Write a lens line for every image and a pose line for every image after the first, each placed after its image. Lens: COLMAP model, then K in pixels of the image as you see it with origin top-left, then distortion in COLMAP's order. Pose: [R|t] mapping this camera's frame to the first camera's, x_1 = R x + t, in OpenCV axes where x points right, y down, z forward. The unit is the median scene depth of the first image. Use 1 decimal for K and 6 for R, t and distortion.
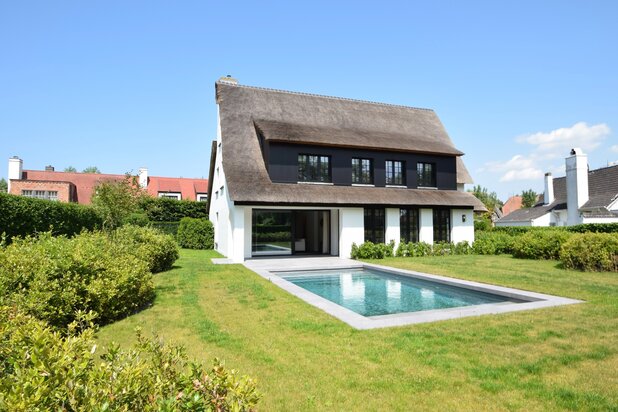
lens RADIAL K [[374.1, 0, 309.0], [0, 374.1, 206.0], [0, 0, 1]] dist [-0.006703, -0.000782]
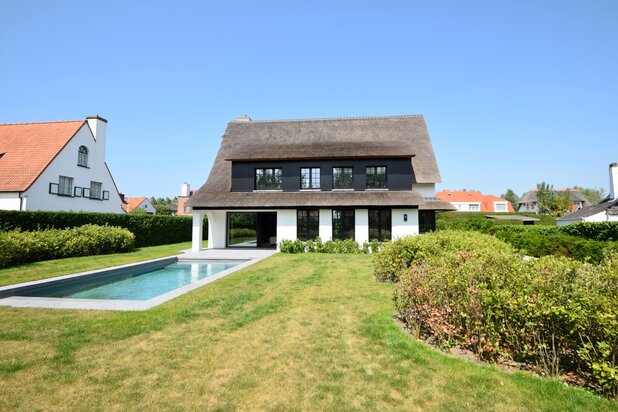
lens RADIAL K [[276.5, 0, 309.0], [0, 276.5, 206.0], [0, 0, 1]] dist [0.002344, 0.000236]
pose [[0.899546, -0.025864, -0.436059, 0.526093], [0.021519, 0.999657, -0.014903, 0.006827], [0.436295, 0.004022, 0.899795, 0.218523]]
